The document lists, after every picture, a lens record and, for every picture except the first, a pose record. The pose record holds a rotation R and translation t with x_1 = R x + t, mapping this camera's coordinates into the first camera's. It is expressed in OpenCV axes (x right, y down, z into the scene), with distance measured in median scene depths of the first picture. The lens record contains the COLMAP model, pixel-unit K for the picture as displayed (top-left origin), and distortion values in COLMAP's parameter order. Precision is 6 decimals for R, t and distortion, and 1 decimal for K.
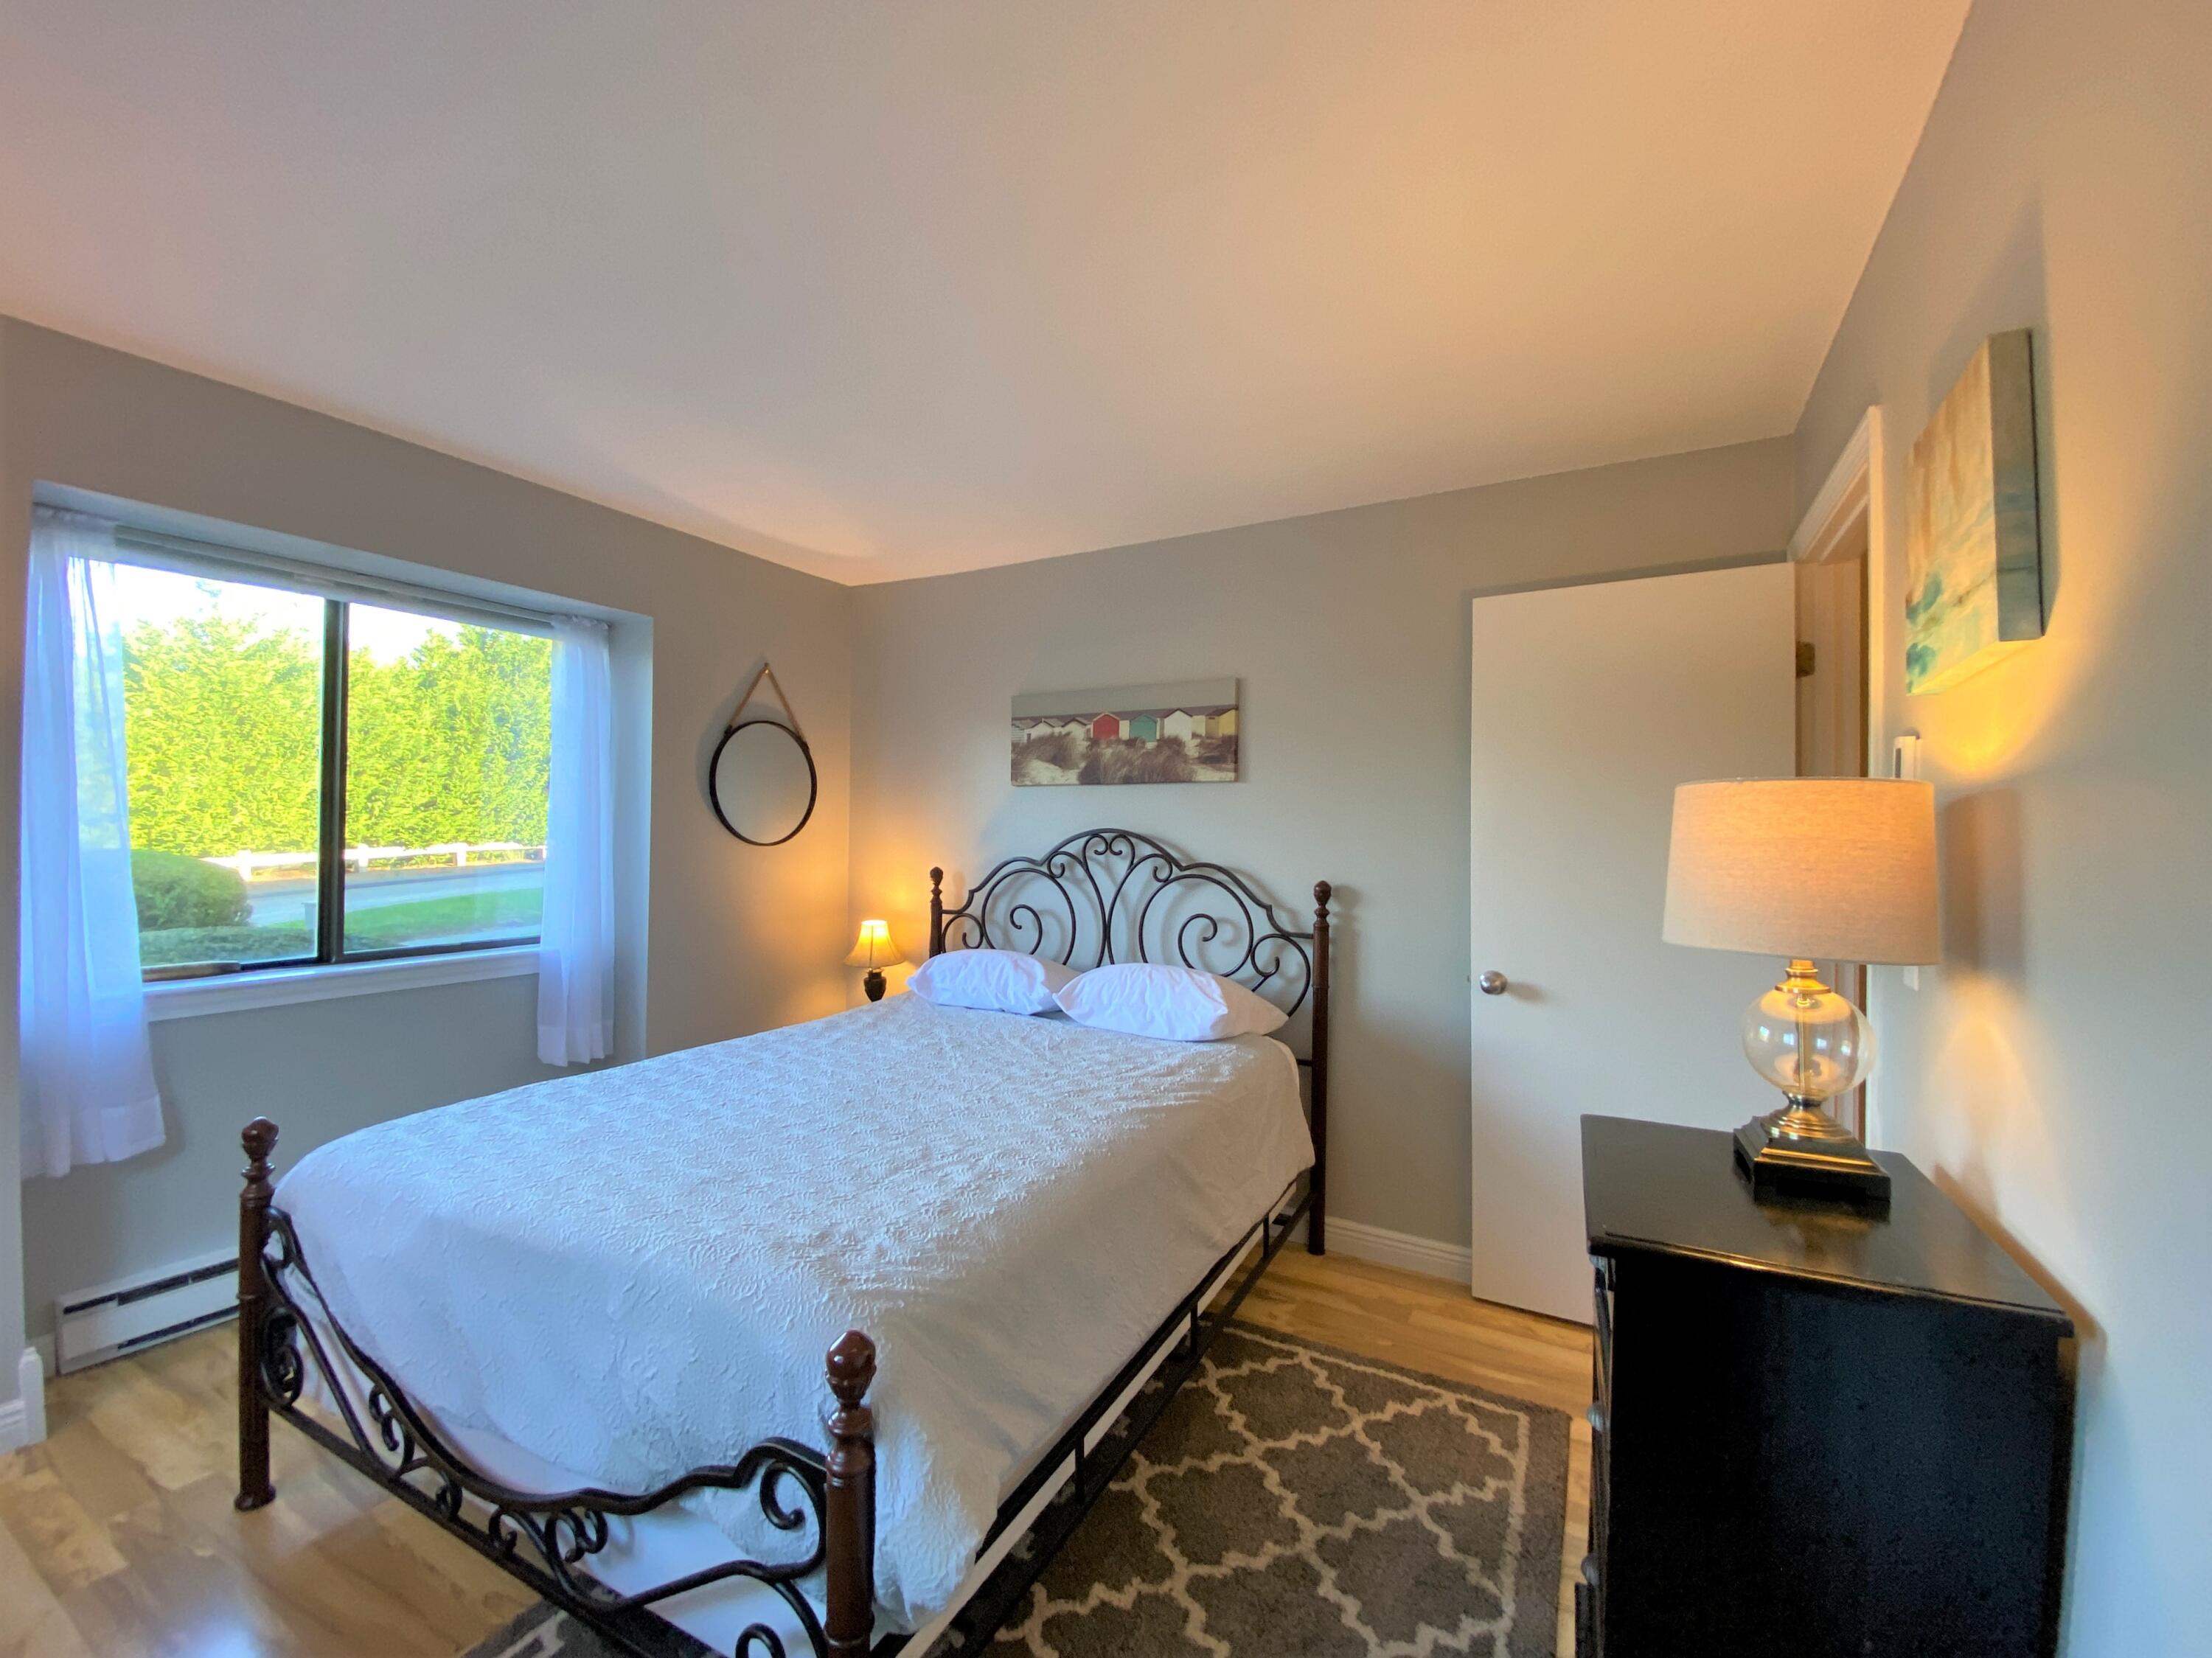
lens RADIAL K [[912.3, 0, 1100.5], [0, 912.3, 824.4], [0, 0, 1]] dist [0.041766, -0.030225]
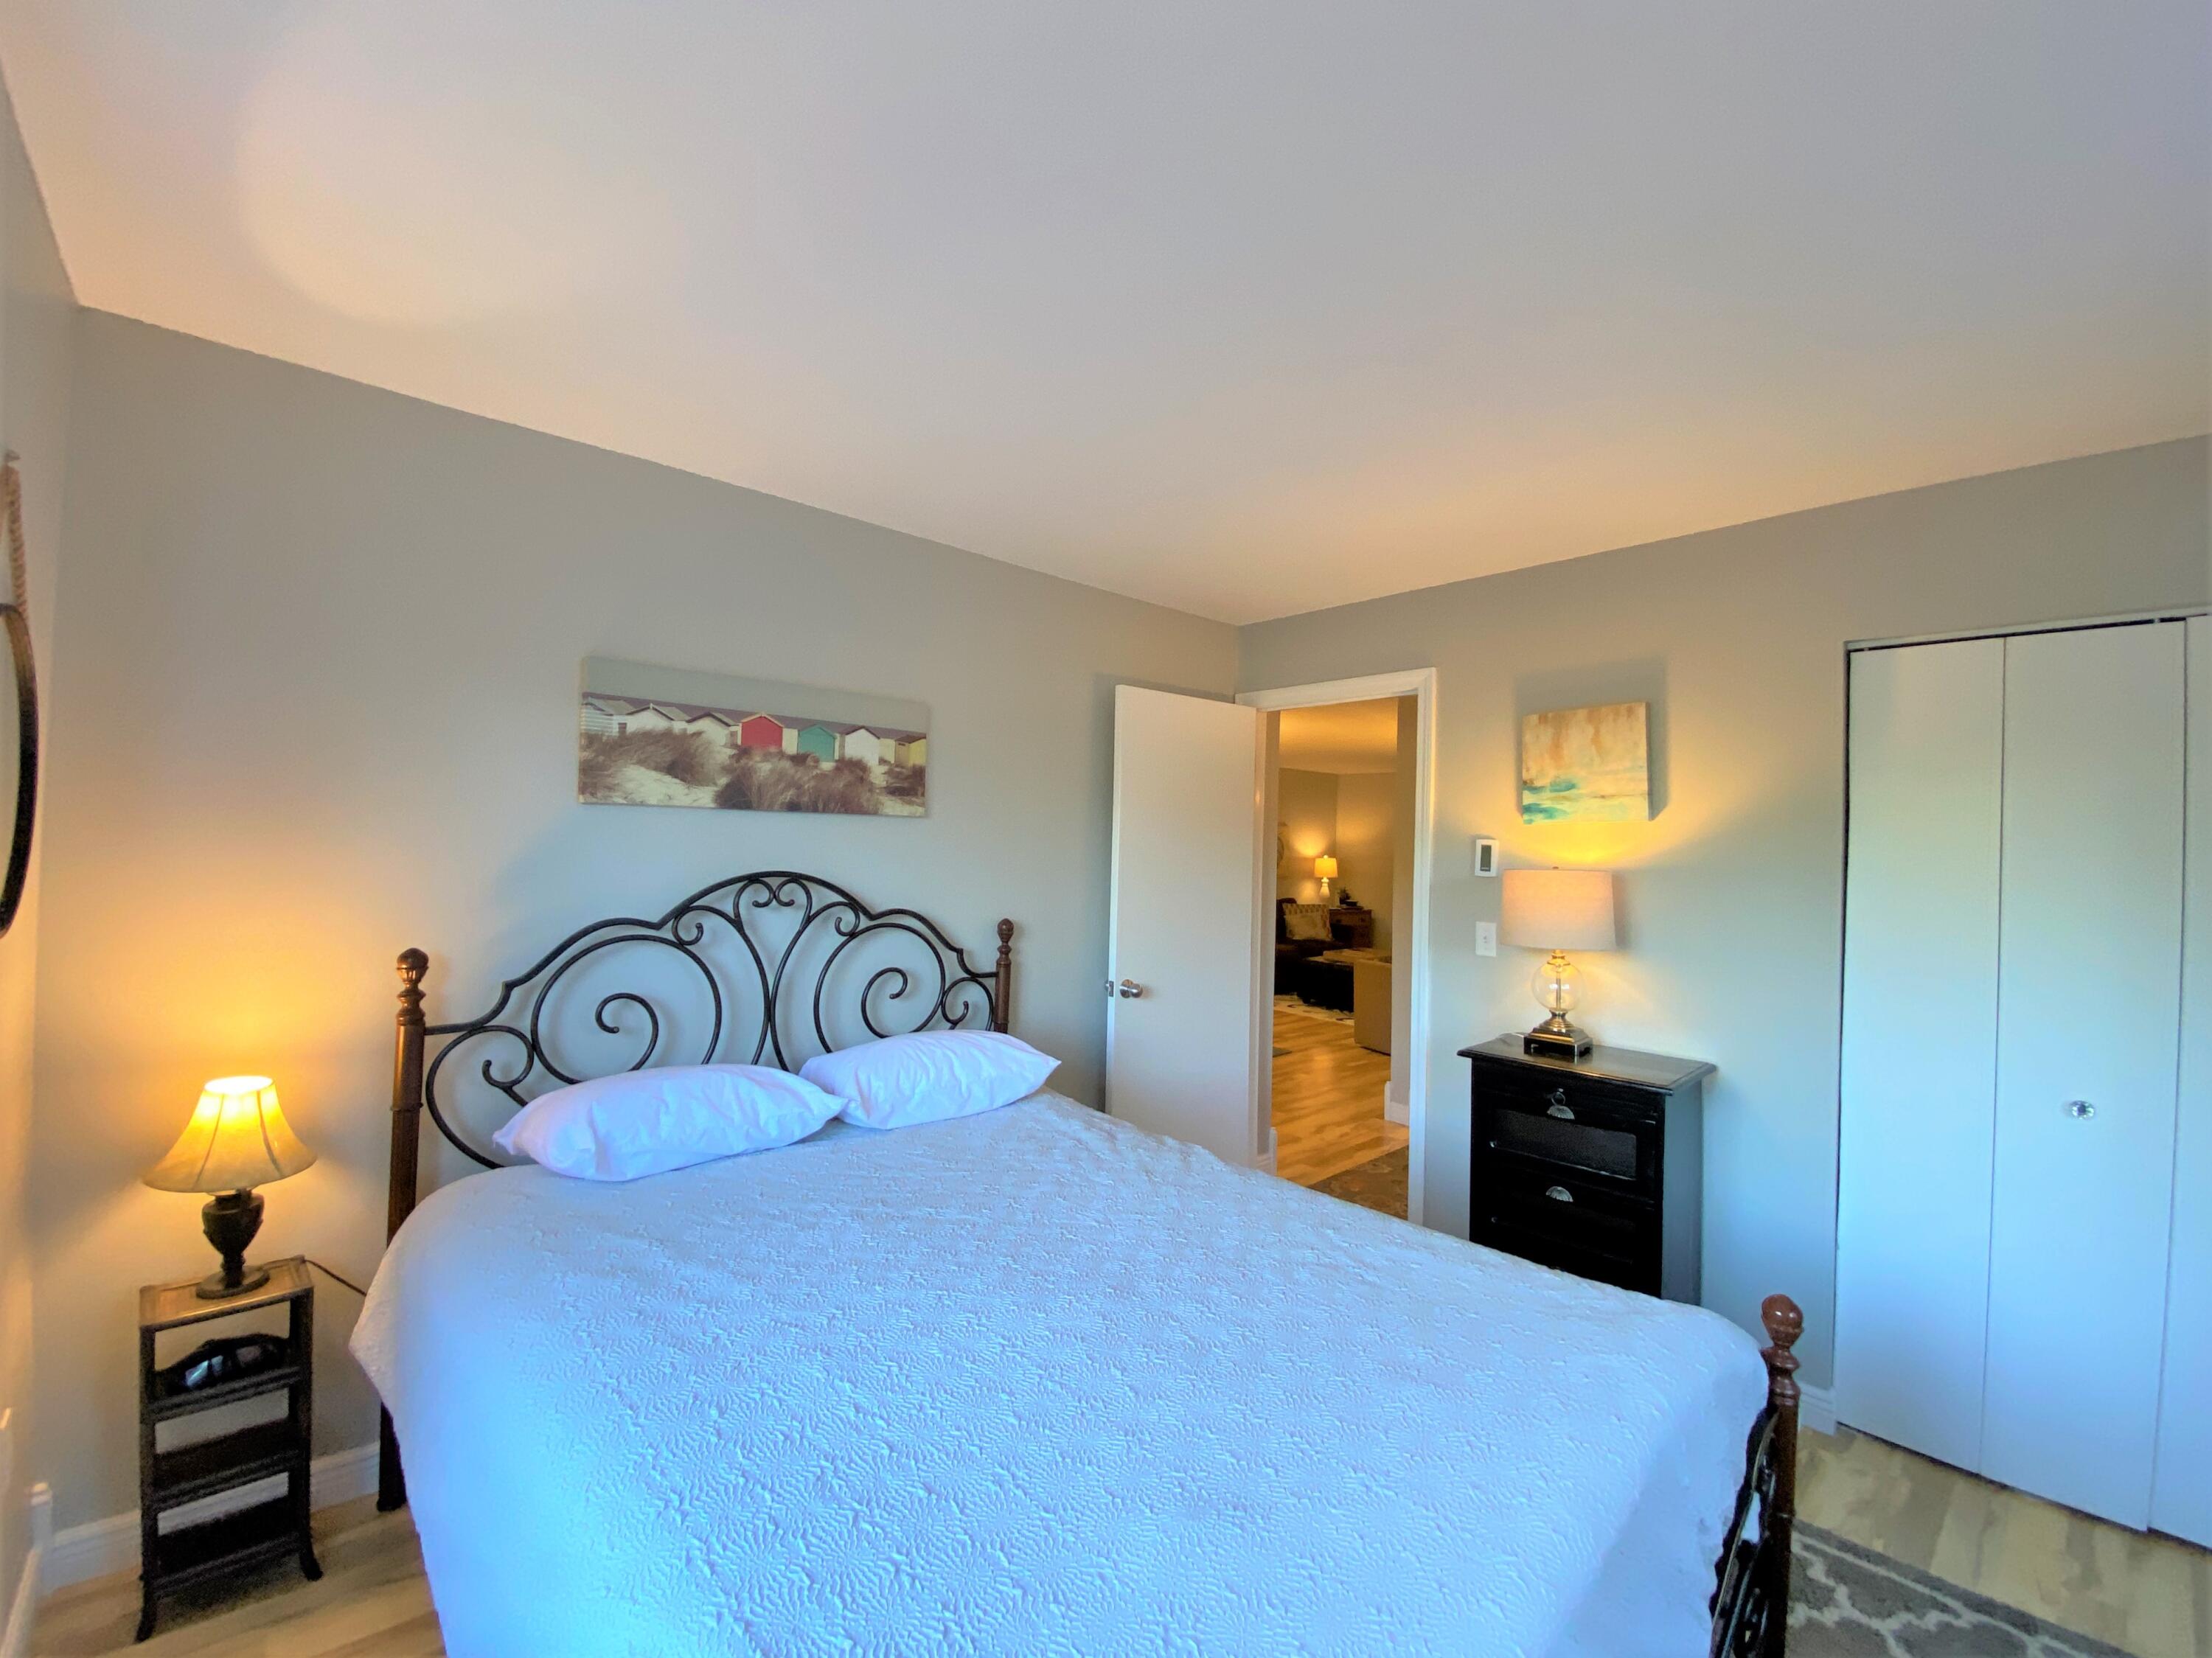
lens RADIAL K [[912.3, 0, 1100.5], [0, 912.3, 824.4], [0, 0, 1]] dist [0.041766, -0.030225]
pose [[0.312963, 0.013920, 0.949663, -0.643214], [-0.032898, 0.999451, -0.003808, -0.040895], [-0.949195, -0.030050, 0.313249, 0.527578]]
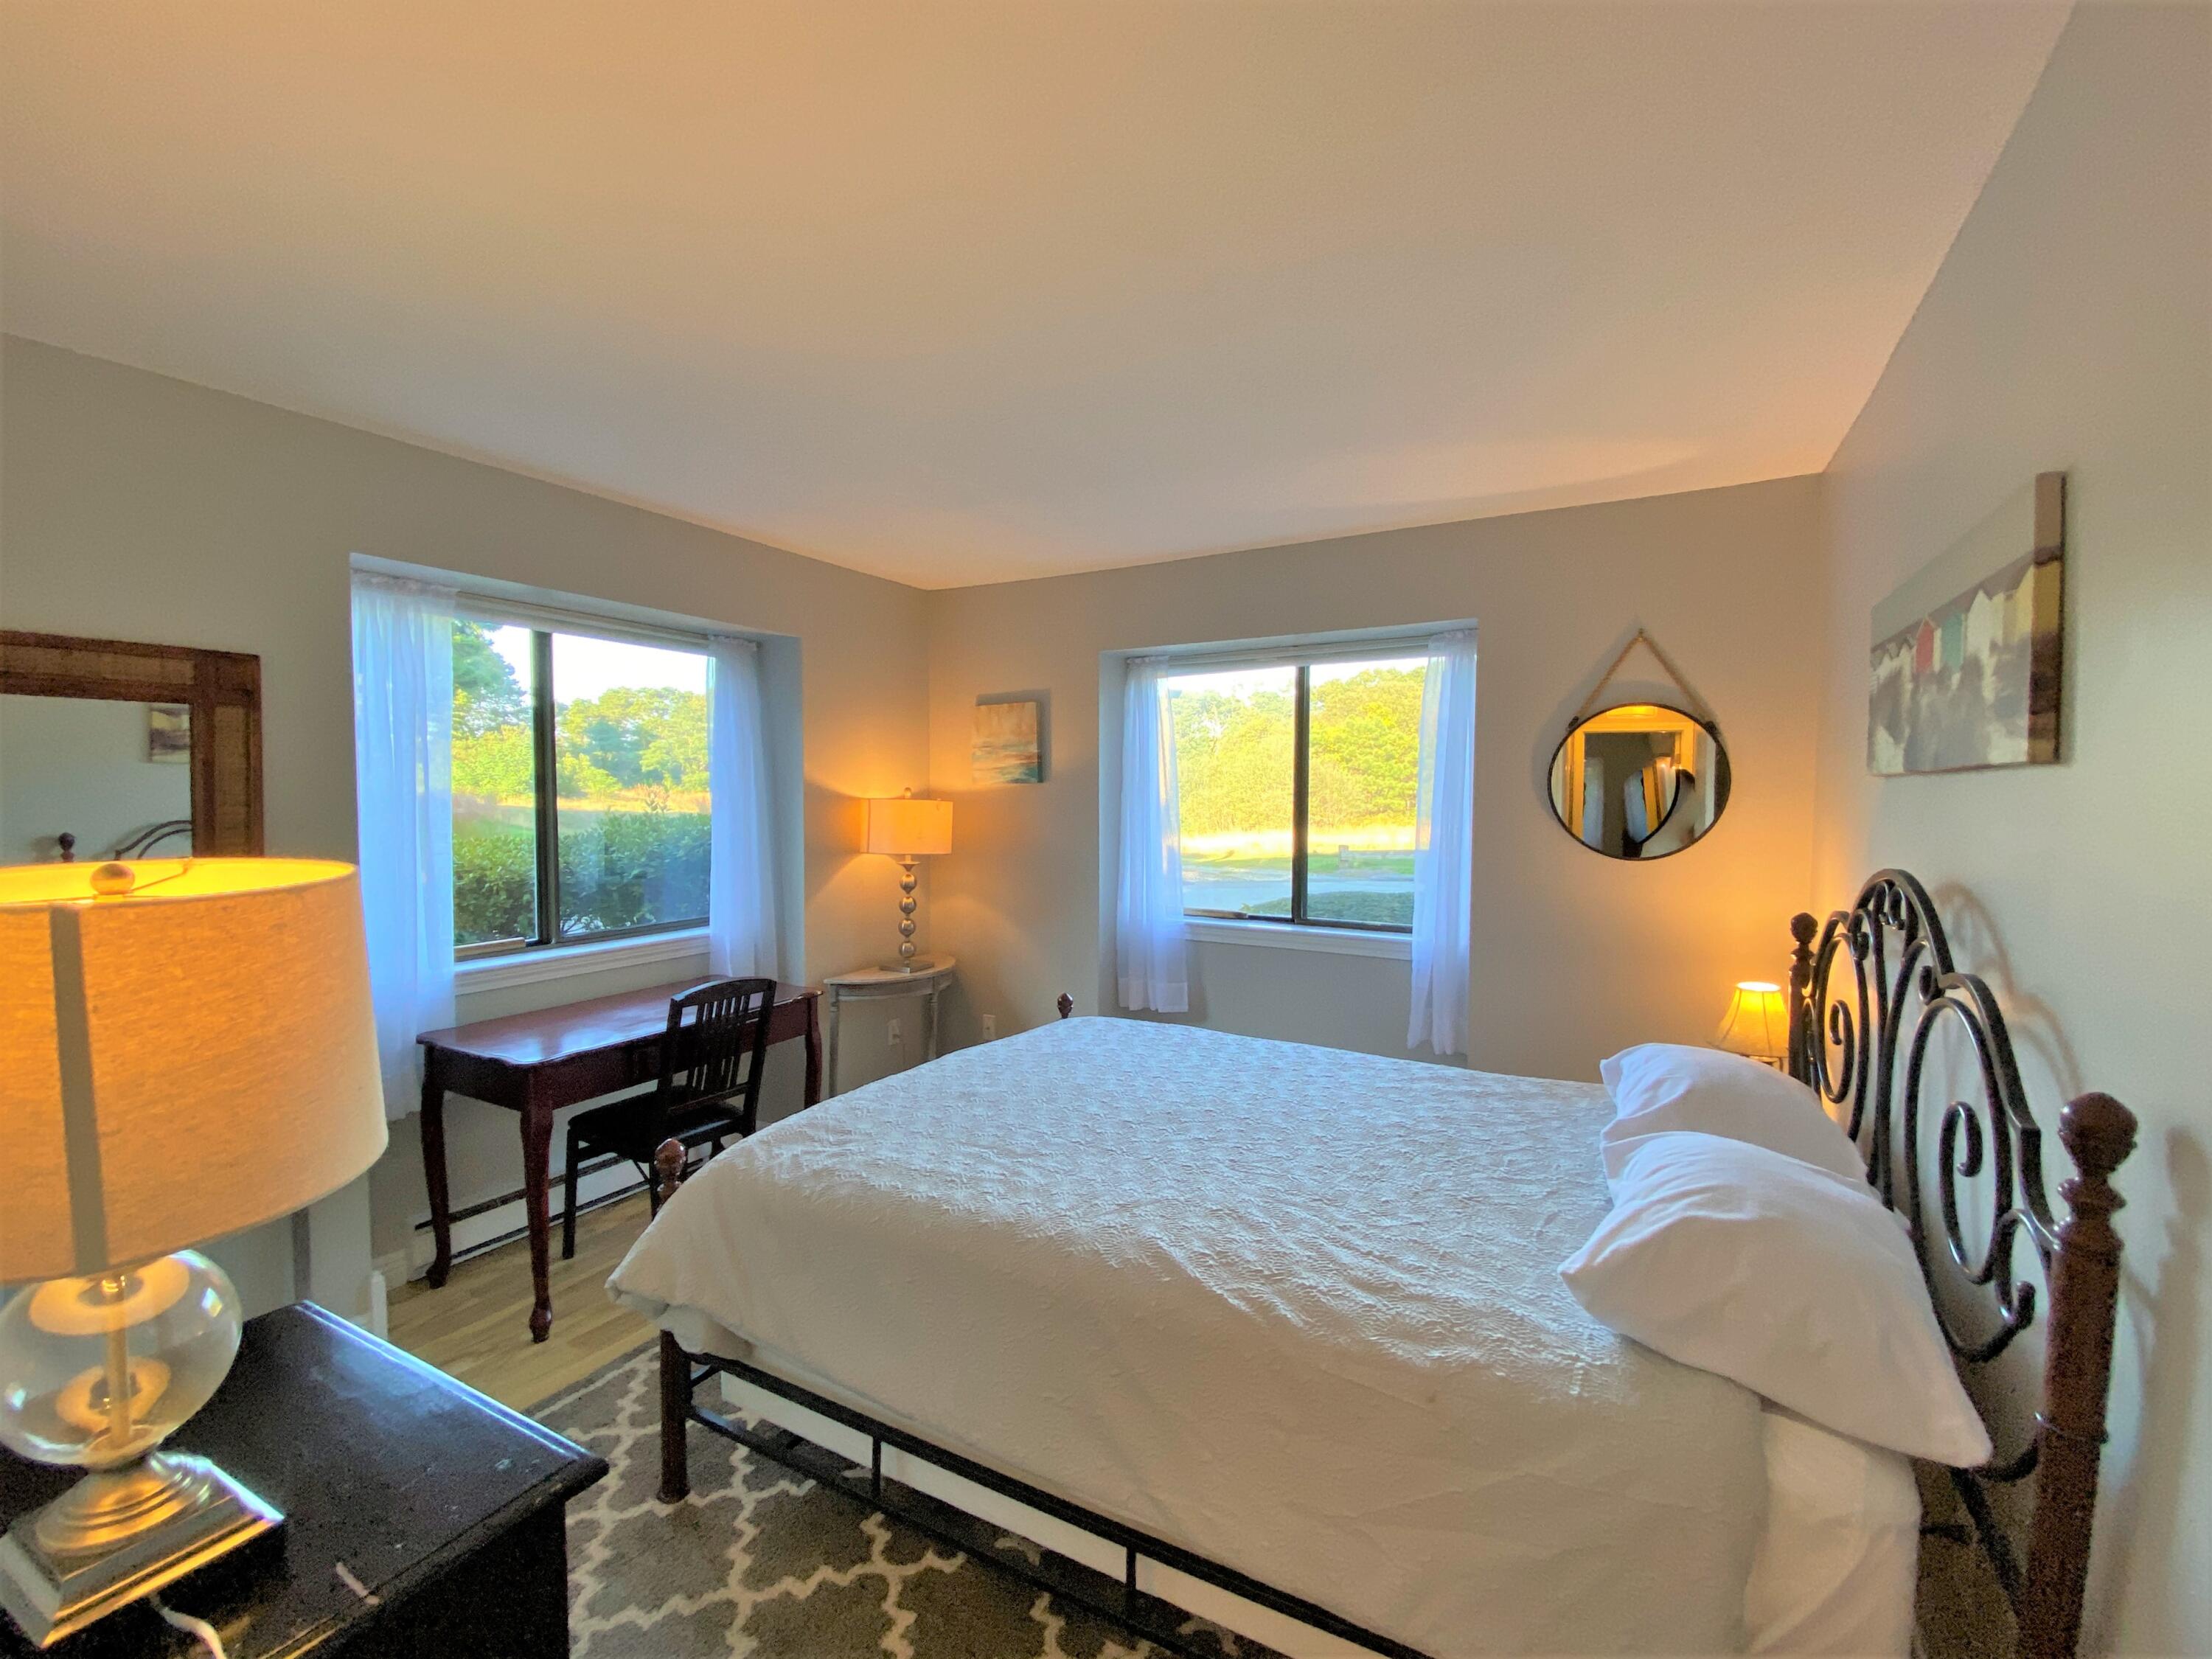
lens RADIAL K [[929.0, 0, 1108.2], [0, 929.0, 819.0], [0, 0, 1]] dist [0.033038, -0.025078]
pose [[-0.012061, 0.019407, -0.999739, 0.504784], [0.006214, 0.999794, 0.019333, -0.033753], [0.999908, -0.005979, -0.012179, 0.619684]]
